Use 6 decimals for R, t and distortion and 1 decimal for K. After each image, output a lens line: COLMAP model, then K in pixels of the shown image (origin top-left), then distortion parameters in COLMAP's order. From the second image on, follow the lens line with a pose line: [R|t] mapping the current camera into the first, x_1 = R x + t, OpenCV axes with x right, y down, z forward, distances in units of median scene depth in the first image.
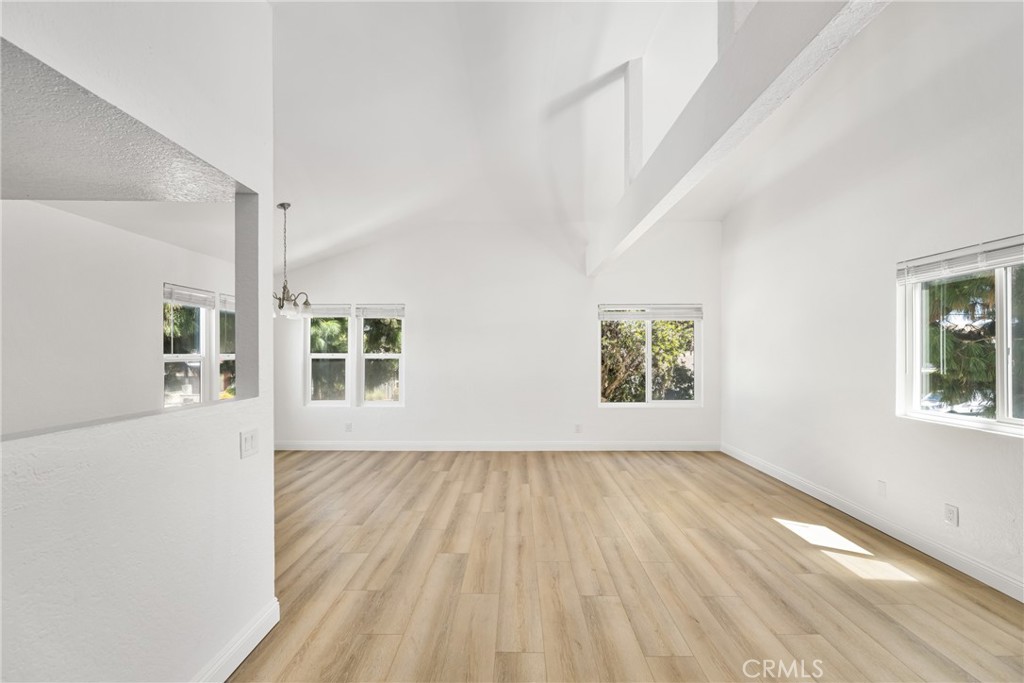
lens RADIAL K [[413.2, 0, 516.6], [0, 413.2, 348.6], [0, 0, 1]] dist [0.000651, -0.000511]
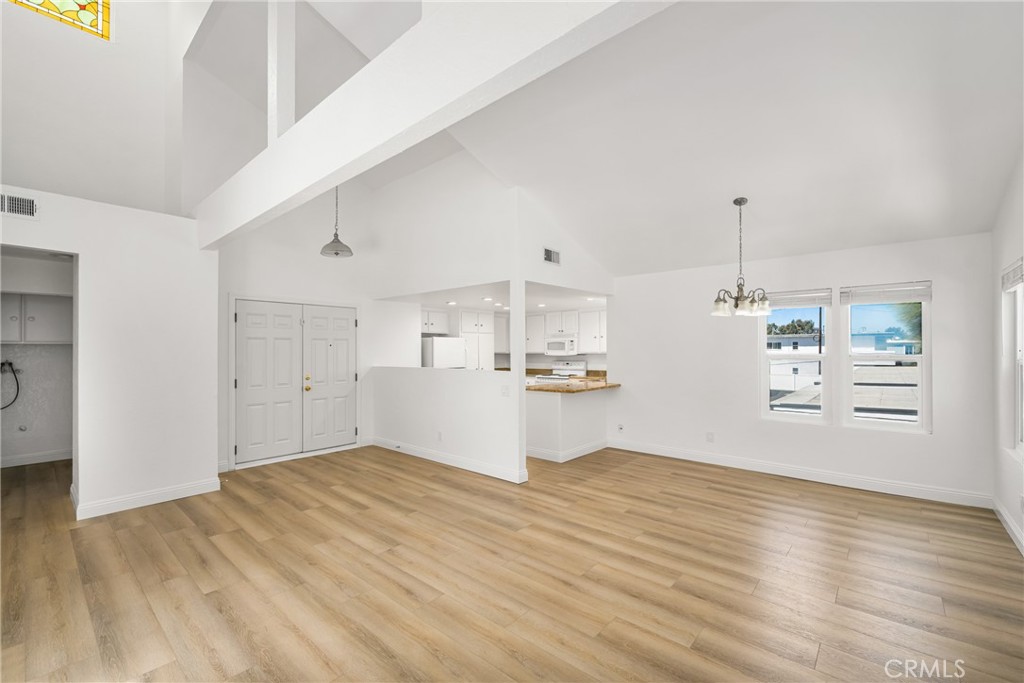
lens RADIAL K [[434.2, 0, 514.4], [0, 434.2, 345.9], [0, 0, 1]] dist [-0.000384, -0.001080]
pose [[-0.658093, -0.005721, -0.752915, 0.560577], [0.004973, 0.999916, -0.011945, 0.003137], [0.752920, -0.011605, -0.658009, 1.281778]]
